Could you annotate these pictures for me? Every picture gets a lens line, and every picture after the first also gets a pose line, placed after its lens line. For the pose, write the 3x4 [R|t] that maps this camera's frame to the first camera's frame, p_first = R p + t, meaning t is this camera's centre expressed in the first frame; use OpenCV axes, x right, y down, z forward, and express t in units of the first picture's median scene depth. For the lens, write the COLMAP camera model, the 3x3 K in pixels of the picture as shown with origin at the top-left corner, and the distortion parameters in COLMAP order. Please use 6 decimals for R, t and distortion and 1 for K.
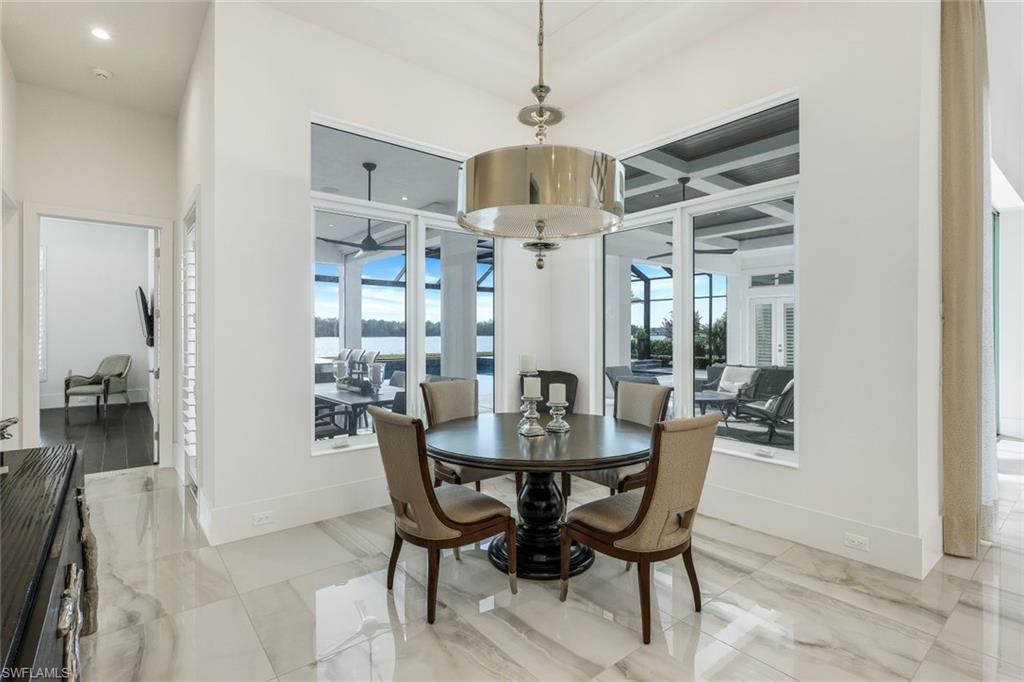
lens RADIAL K [[453.8, 0, 509.8], [0, 453.8, 336.0], [0, 0, 1]] dist [0.000298, 0.000193]
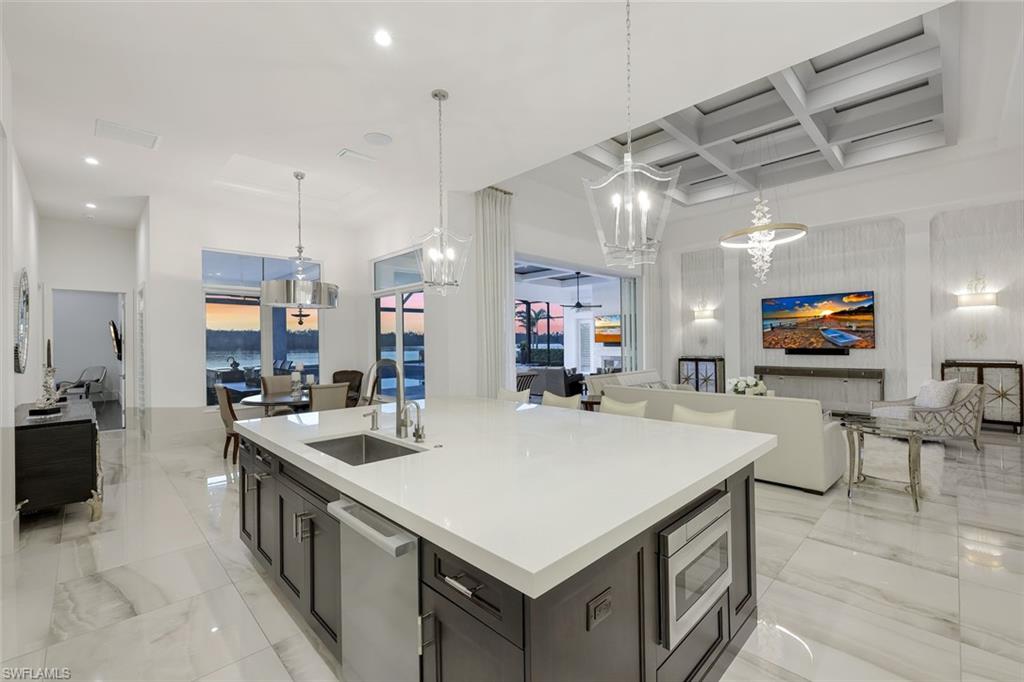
lens RADIAL K [[416.4, 0, 509.4], [0, 416.4, 341.0], [0, 0, 1]] dist [0.002254, -0.000130]
pose [[0.996559, -0.014923, 0.081528, 0.415062], [0.015381, 0.999869, -0.004988, -0.016629], [-0.081443, 0.006224, 0.996659, -0.522719]]
